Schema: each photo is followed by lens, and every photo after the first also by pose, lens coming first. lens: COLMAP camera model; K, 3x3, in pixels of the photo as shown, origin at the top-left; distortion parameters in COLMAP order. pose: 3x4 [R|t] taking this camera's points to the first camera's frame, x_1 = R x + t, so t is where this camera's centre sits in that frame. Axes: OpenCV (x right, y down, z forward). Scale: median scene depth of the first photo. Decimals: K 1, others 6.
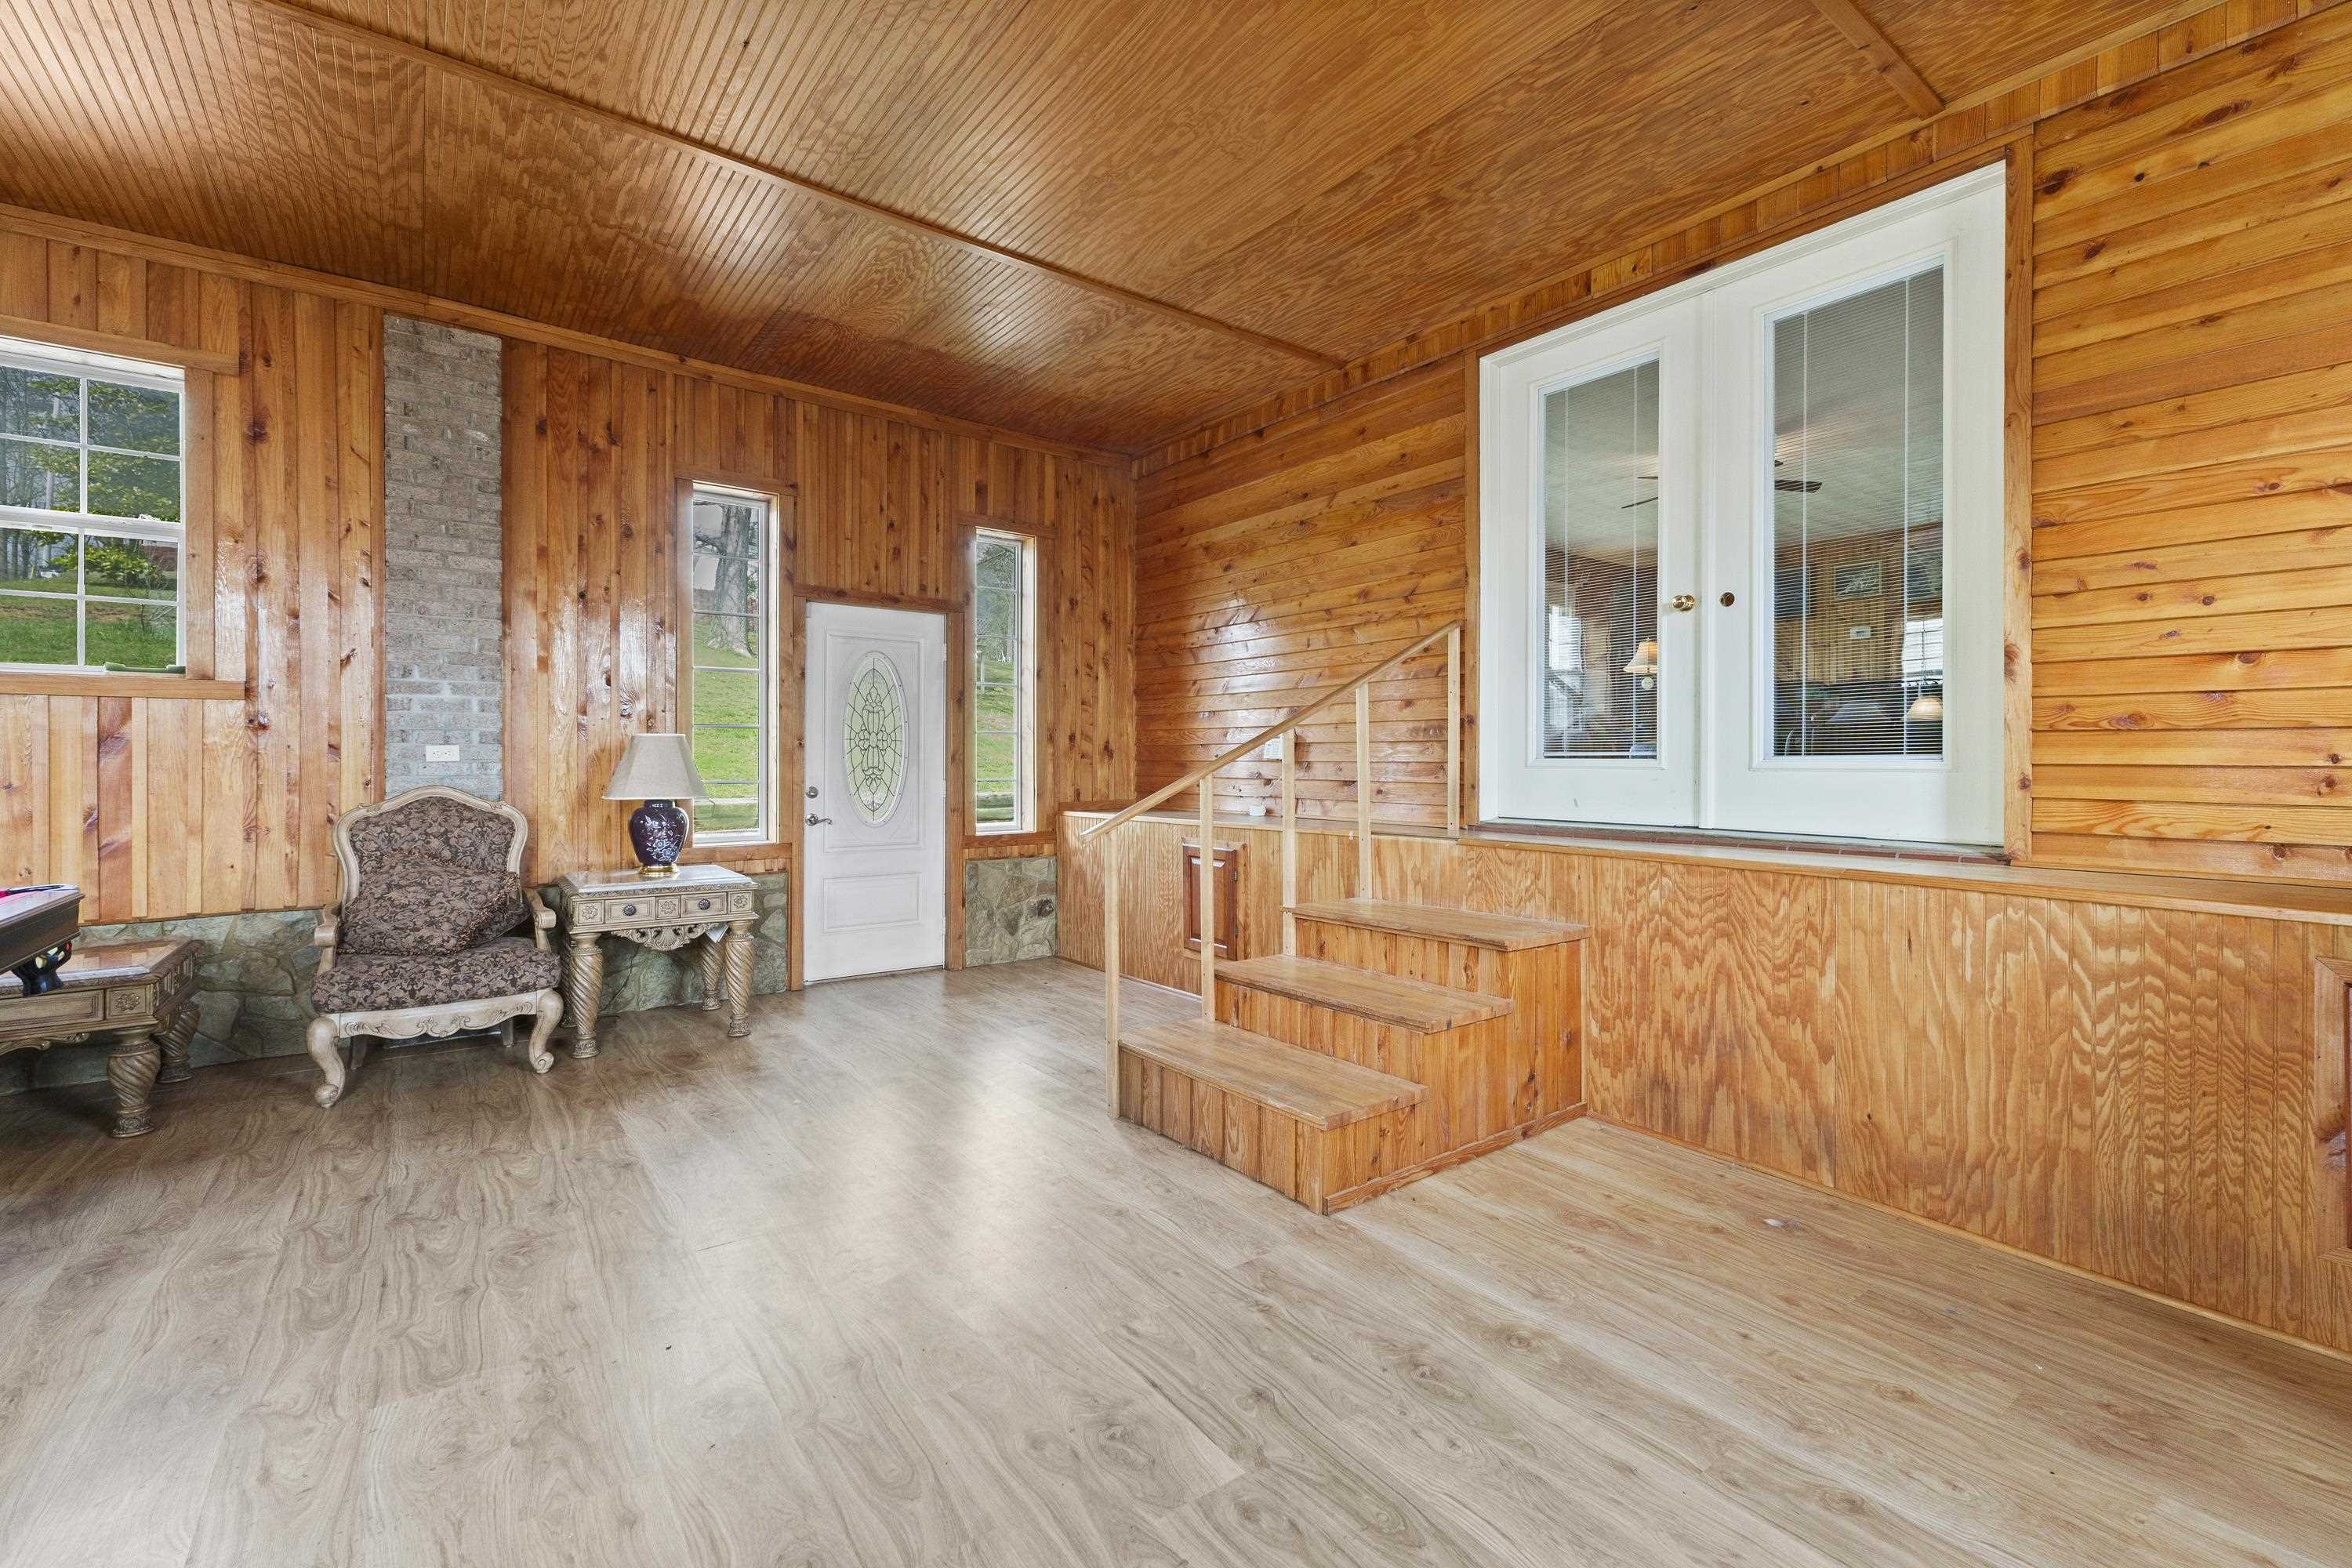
lens RADIAL K [[1003.9, 0, 1177.8], [0, 1003.9, 765.0], [0, 0, 1]] dist [0.003789, 0.000308]
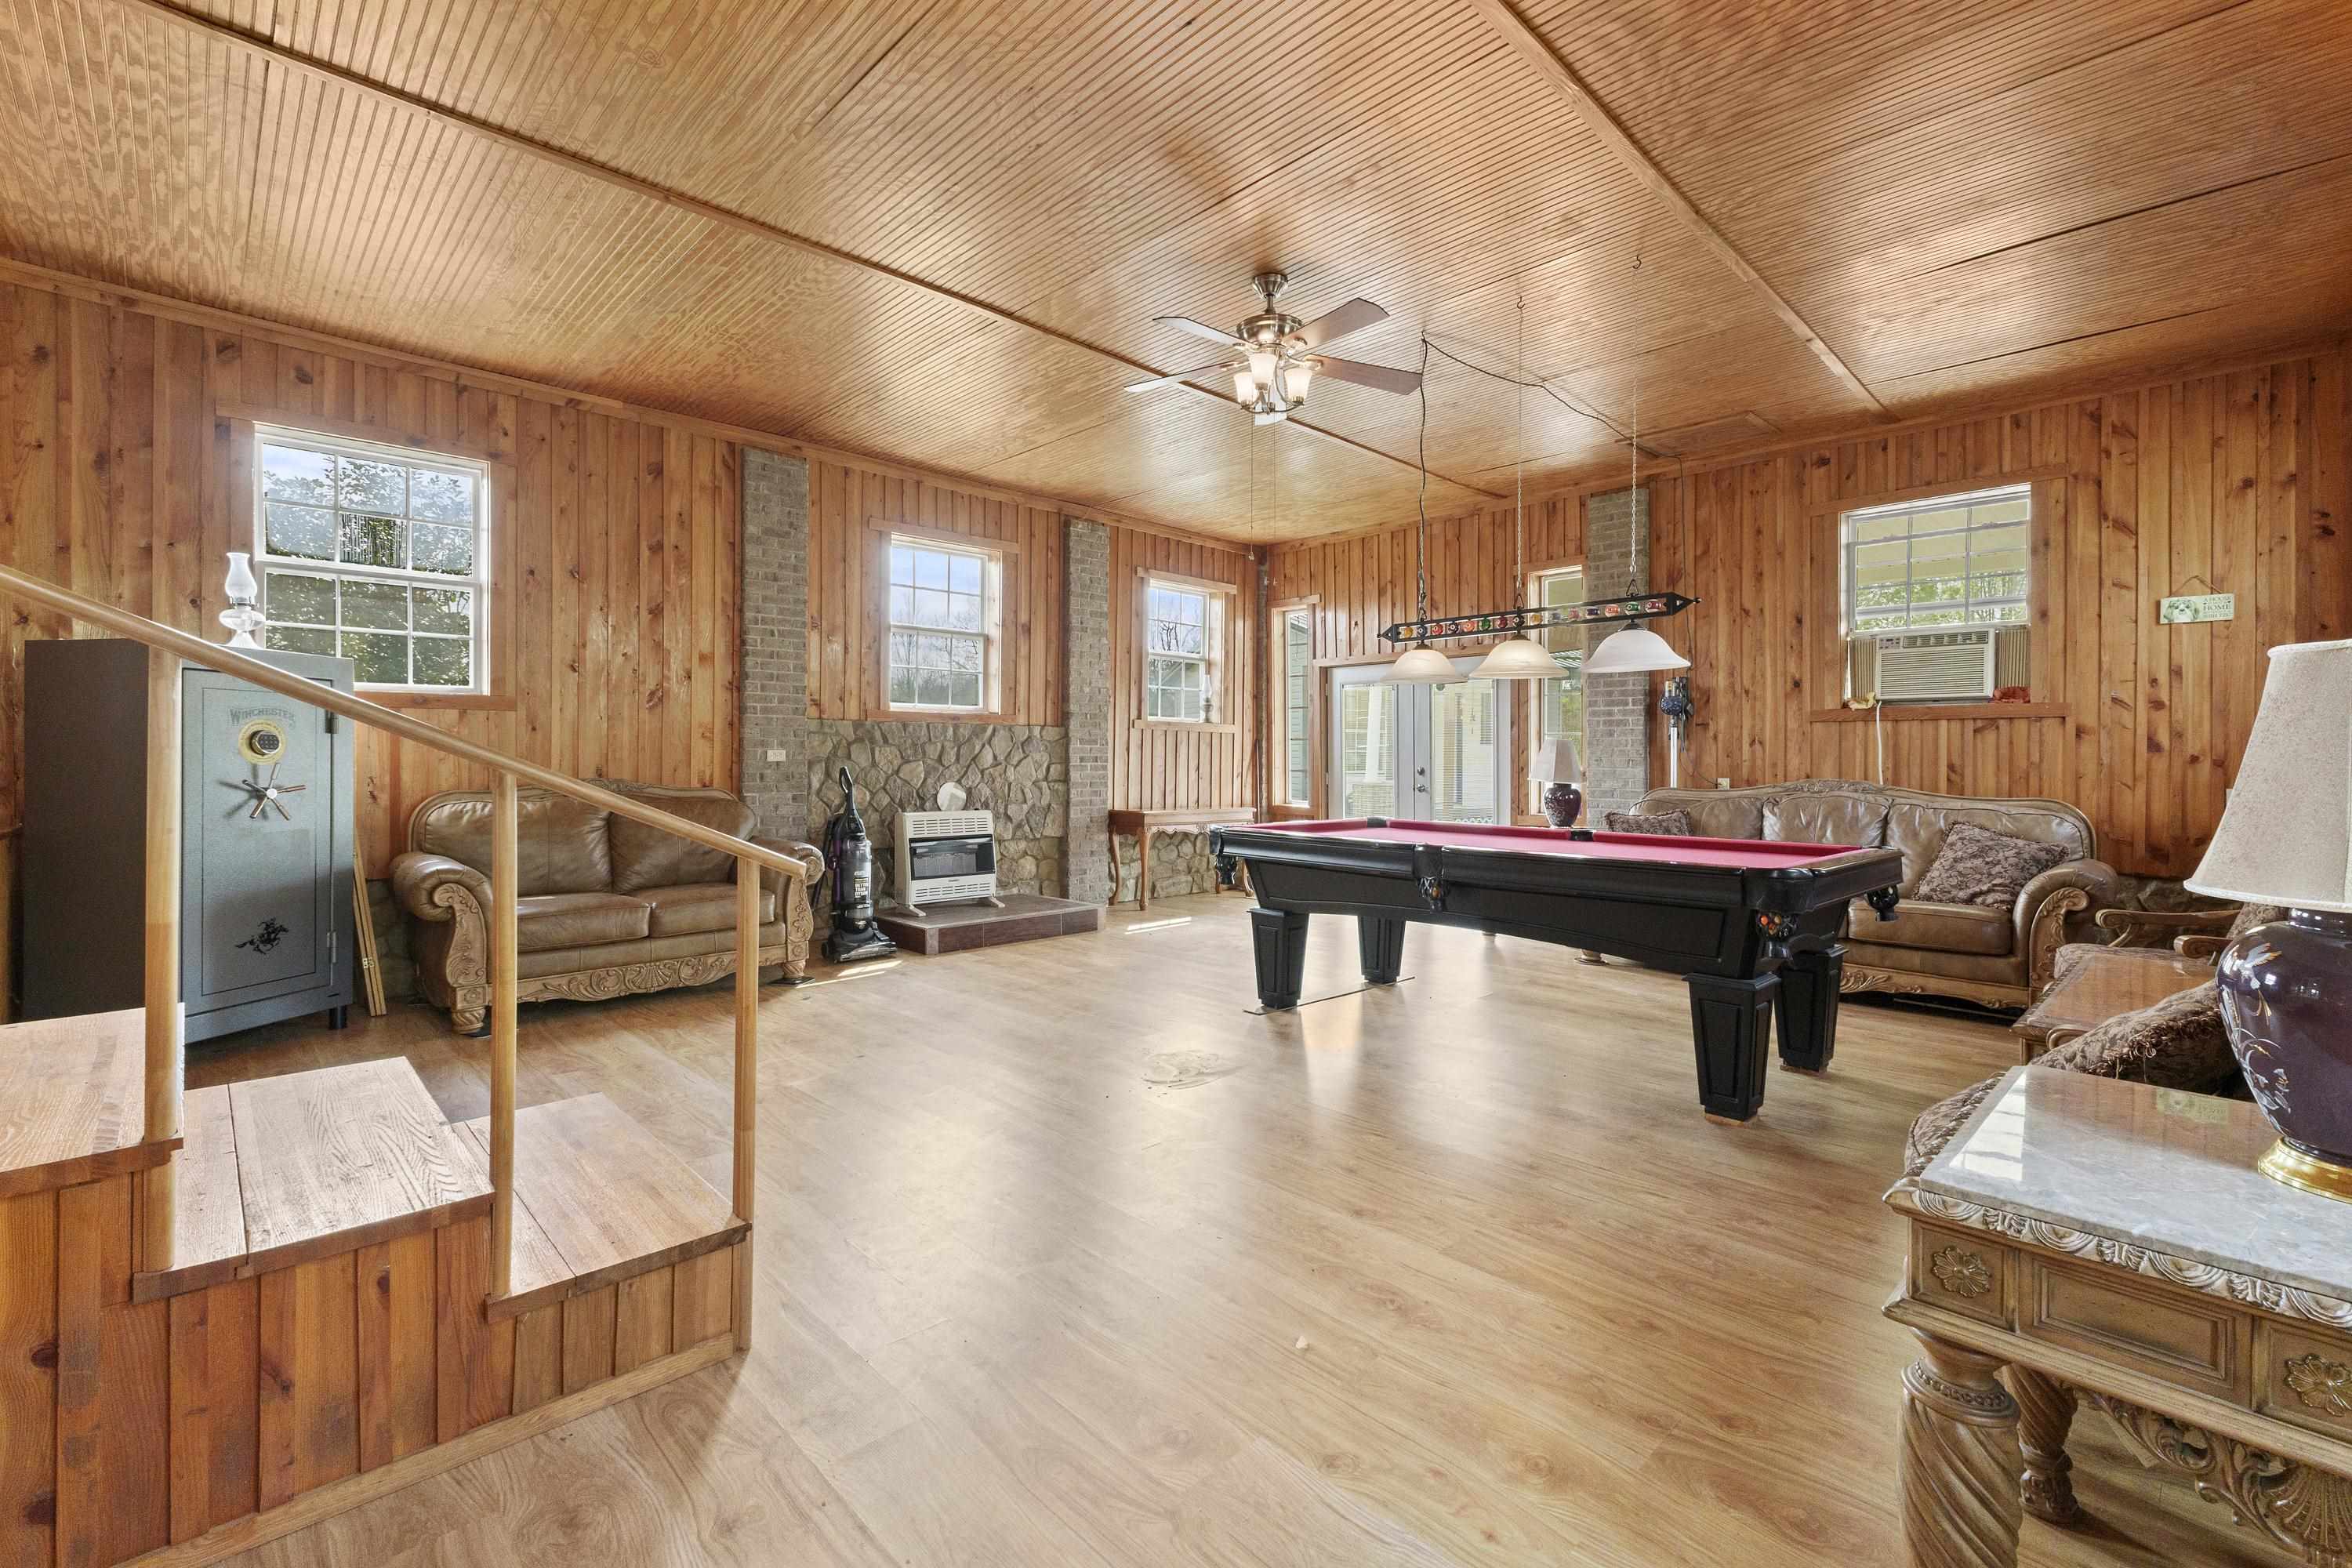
lens RADIAL K [[1017.0, 0, 1176.5], [0, 1017.0, 774.5], [0, 0, 1]] dist [0.000715, 0.000159]
pose [[-0.992537, -0.004284, -0.121869, -0.199807], [-0.006875, 0.999759, 0.020848, -0.001698], [0.121750, 0.021530, -0.992327, 1.322030]]
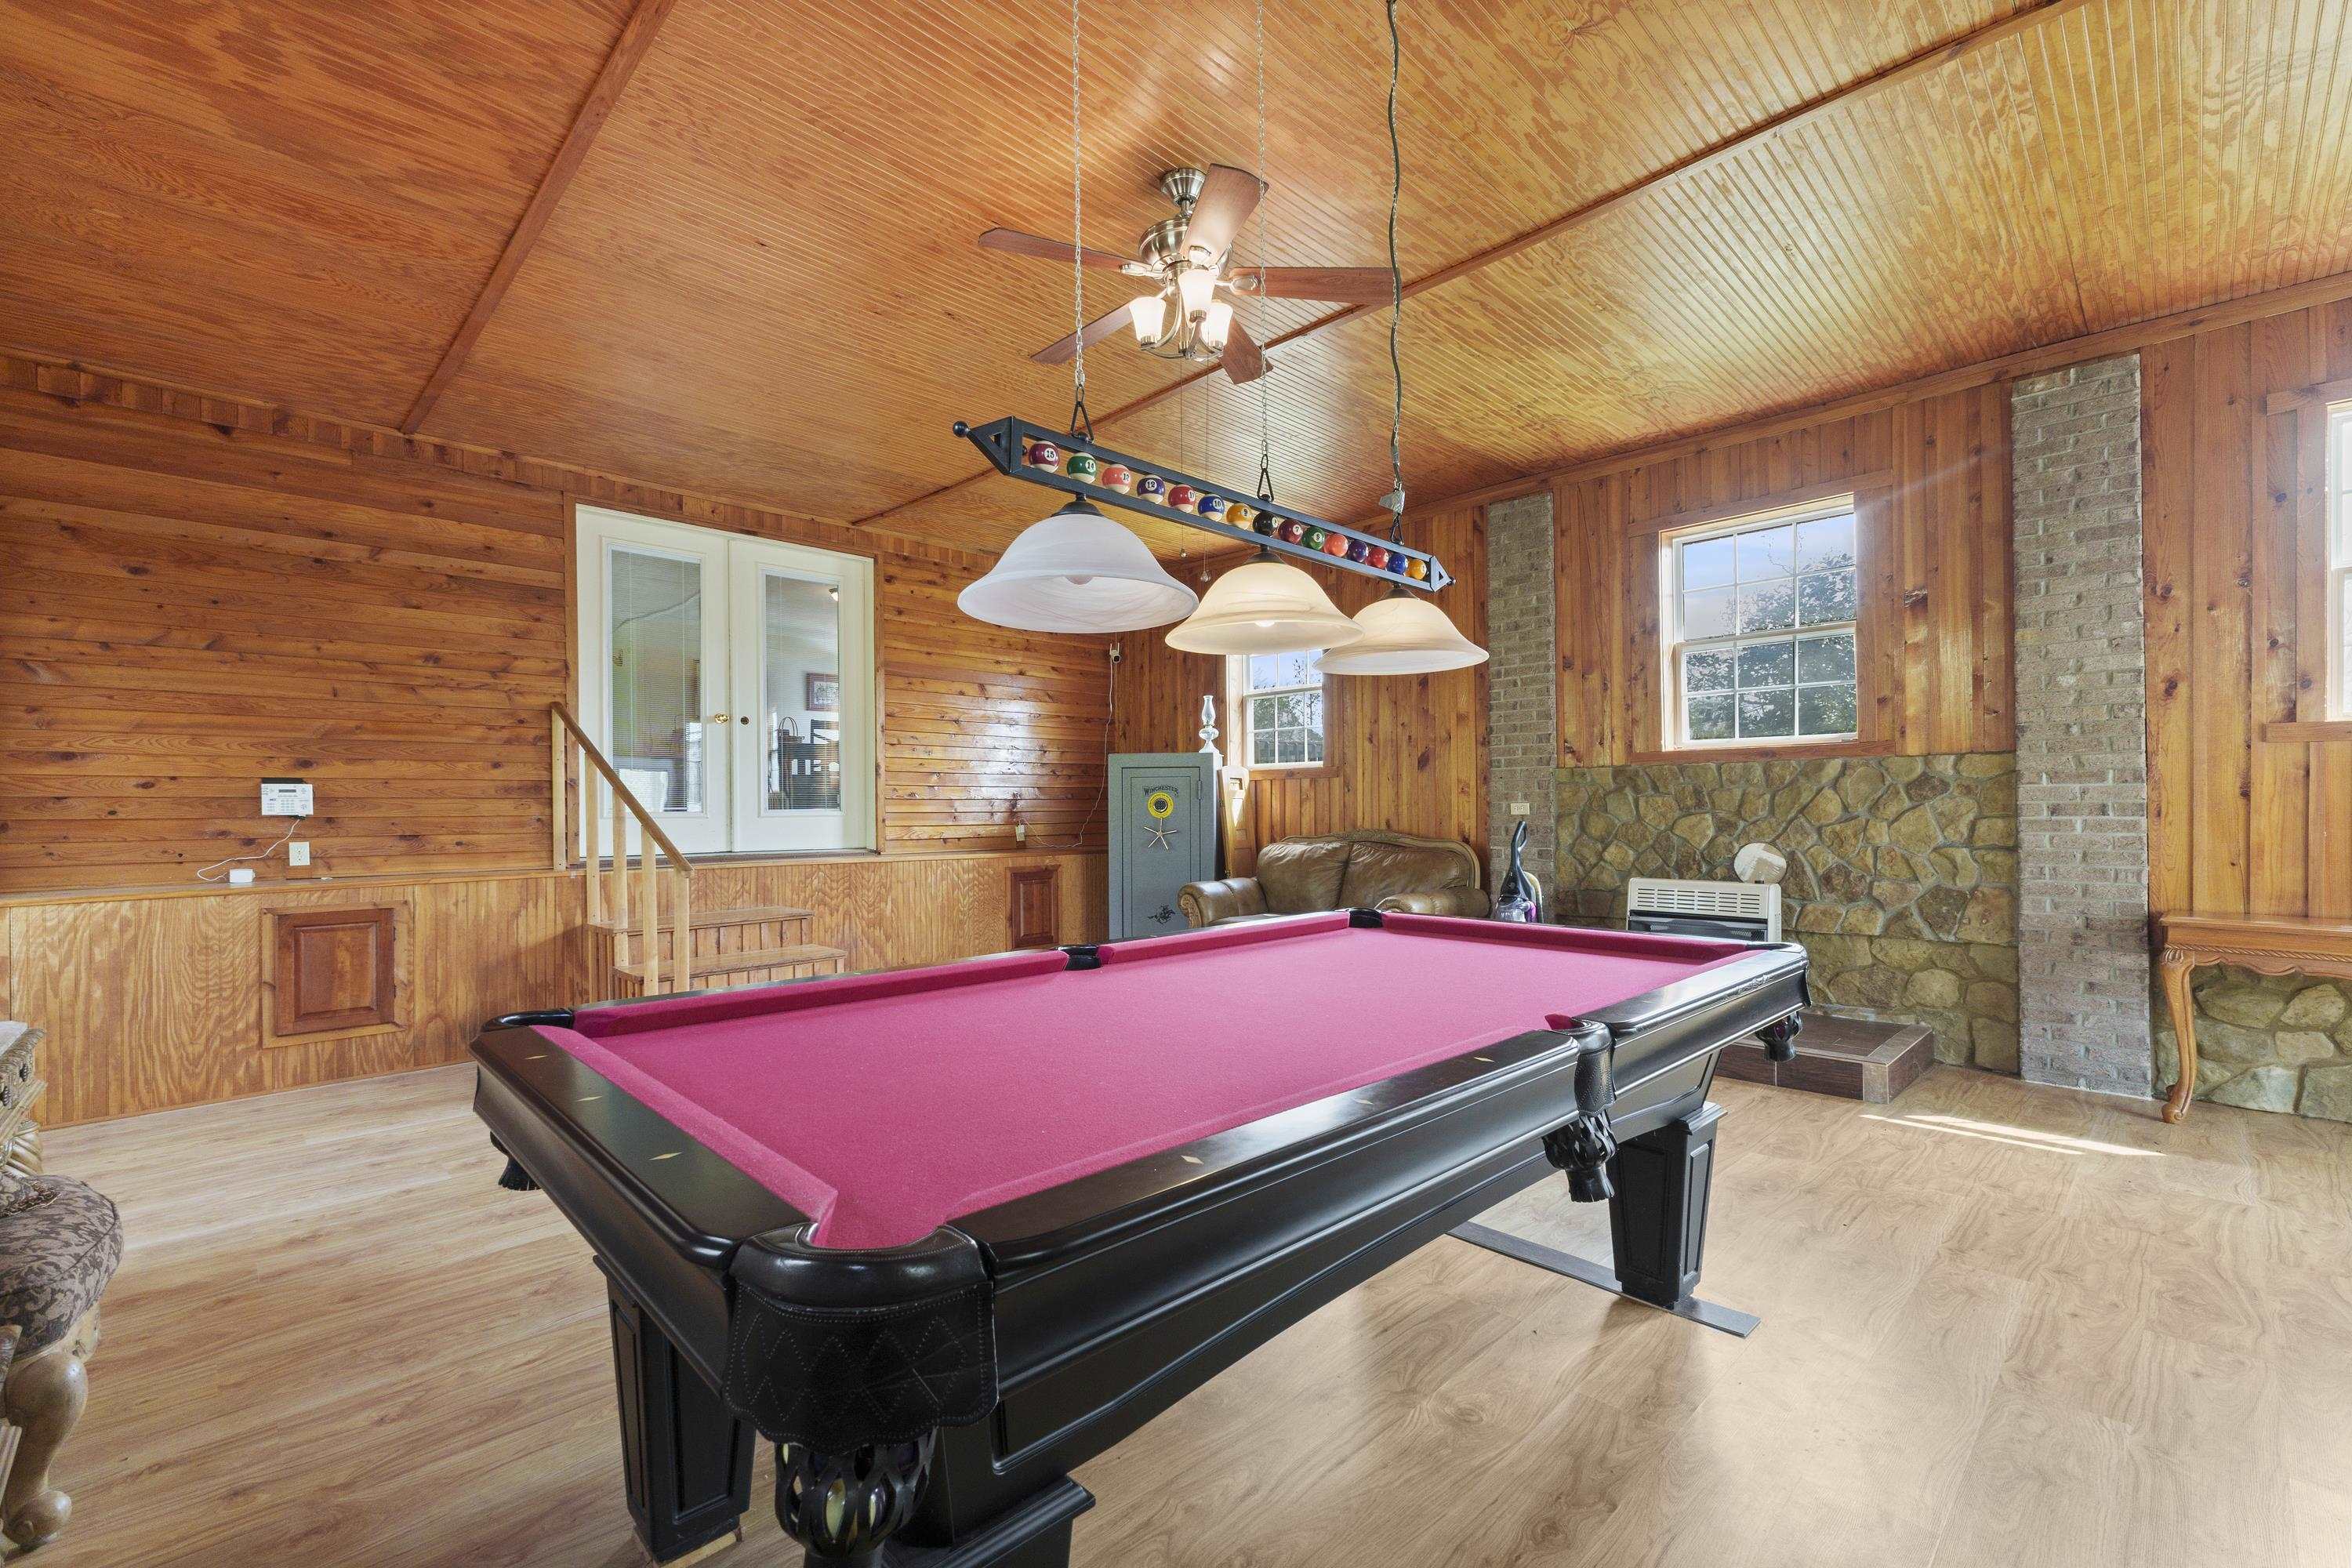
lens RADIAL K [[1002.3, 0, 1171.4], [0, 1002.3, 813.2], [0, 0, 1]] dist [0.007920, -0.000005]
pose [[-0.126572, -0.005720, 0.991941, -1.159256], [0.013202, 0.999885, 0.007451, -0.005324], [-0.991870, 0.014038, -0.126482, 0.434992]]
